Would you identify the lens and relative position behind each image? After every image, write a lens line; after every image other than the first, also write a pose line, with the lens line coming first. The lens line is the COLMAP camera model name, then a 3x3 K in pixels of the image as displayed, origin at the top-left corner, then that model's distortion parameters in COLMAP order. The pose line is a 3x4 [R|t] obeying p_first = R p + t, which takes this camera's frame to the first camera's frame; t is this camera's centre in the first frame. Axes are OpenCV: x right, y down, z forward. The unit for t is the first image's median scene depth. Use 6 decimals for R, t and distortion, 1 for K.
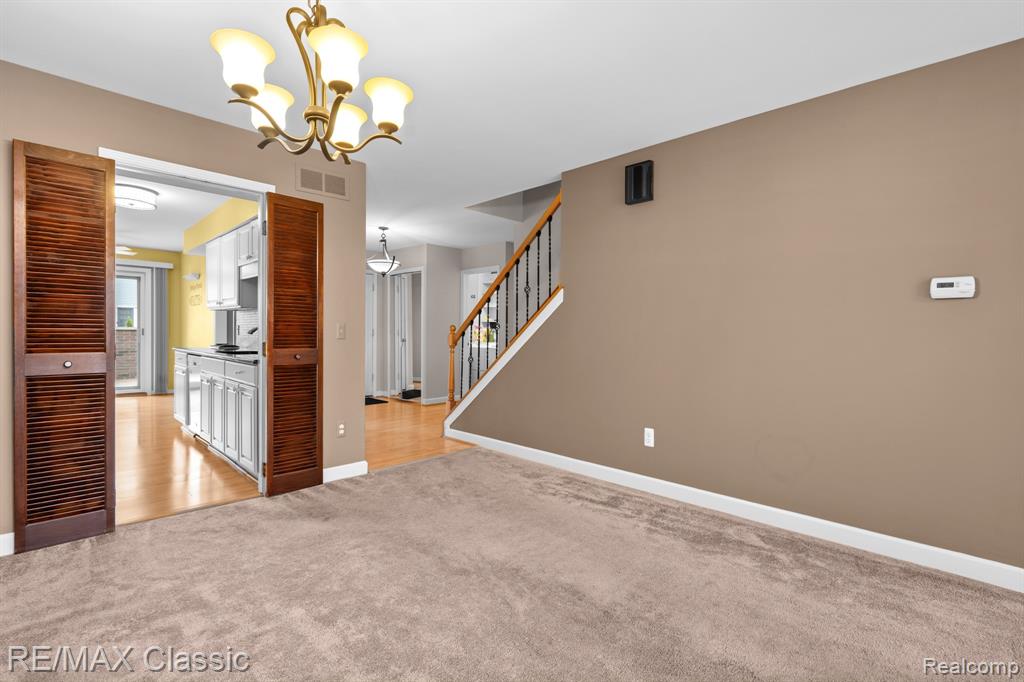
lens RADIAL K [[468.1, 0, 514.1], [0, 468.1, 338.9], [0, 0, 1]] dist [-0.007889, 0.003167]
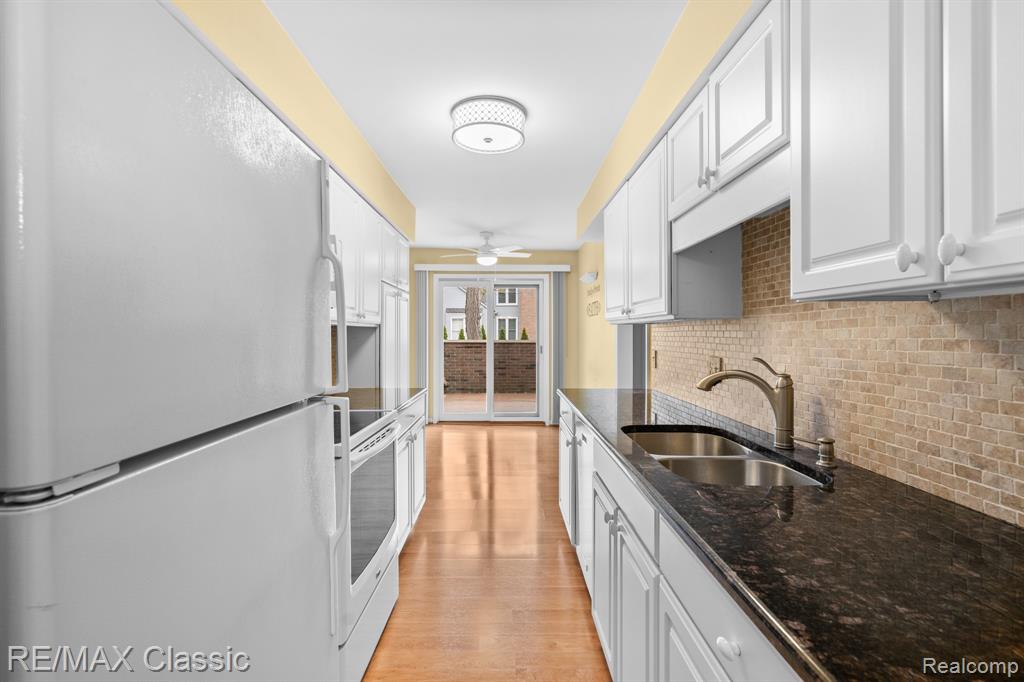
lens RADIAL K [[468.1, 0, 513.2], [0, 468.1, 337.8], [0, 0, 1]] dist [-0.007889, 0.003167]
pose [[0.710667, -0.006136, -0.703501, -0.242518], [-0.001751, 0.999943, -0.010491, -0.028261], [0.703526, 0.008688, 0.710617, 0.370630]]
